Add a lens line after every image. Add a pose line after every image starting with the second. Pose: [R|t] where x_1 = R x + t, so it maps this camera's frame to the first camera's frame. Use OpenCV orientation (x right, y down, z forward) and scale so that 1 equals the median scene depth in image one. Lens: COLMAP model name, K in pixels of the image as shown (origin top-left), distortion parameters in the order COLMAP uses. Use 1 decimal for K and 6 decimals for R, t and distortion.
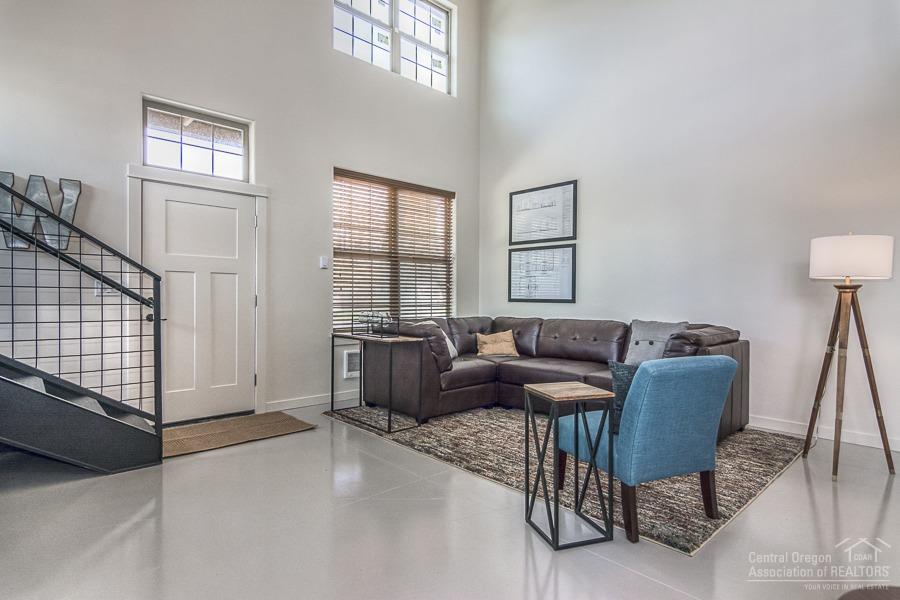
lens RADIAL K [[473.8, 0, 450.0], [0, 473.8, 300.0], [0, 0, 1]] dist [0.002201, 0.001037]
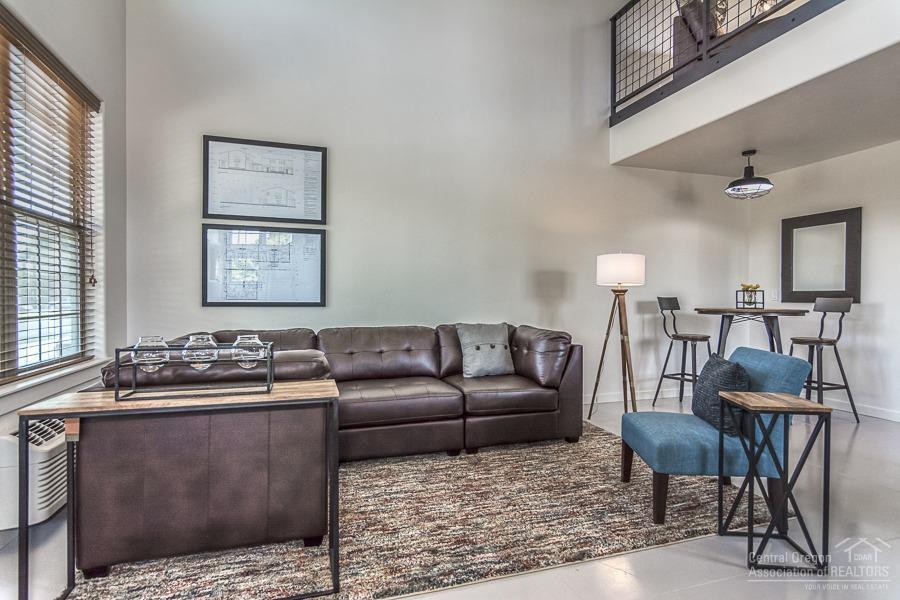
lens RADIAL K [[473.8, 0, 450.0], [0, 473.8, 300.0], [0, 0, 1]] dist [0.002201, 0.001037]
pose [[0.423609, -0.005626, 0.905828, -0.419788], [0.007466, 0.999968, 0.002720, -0.006007], [-0.905814, 0.005611, 0.423637, 0.581427]]
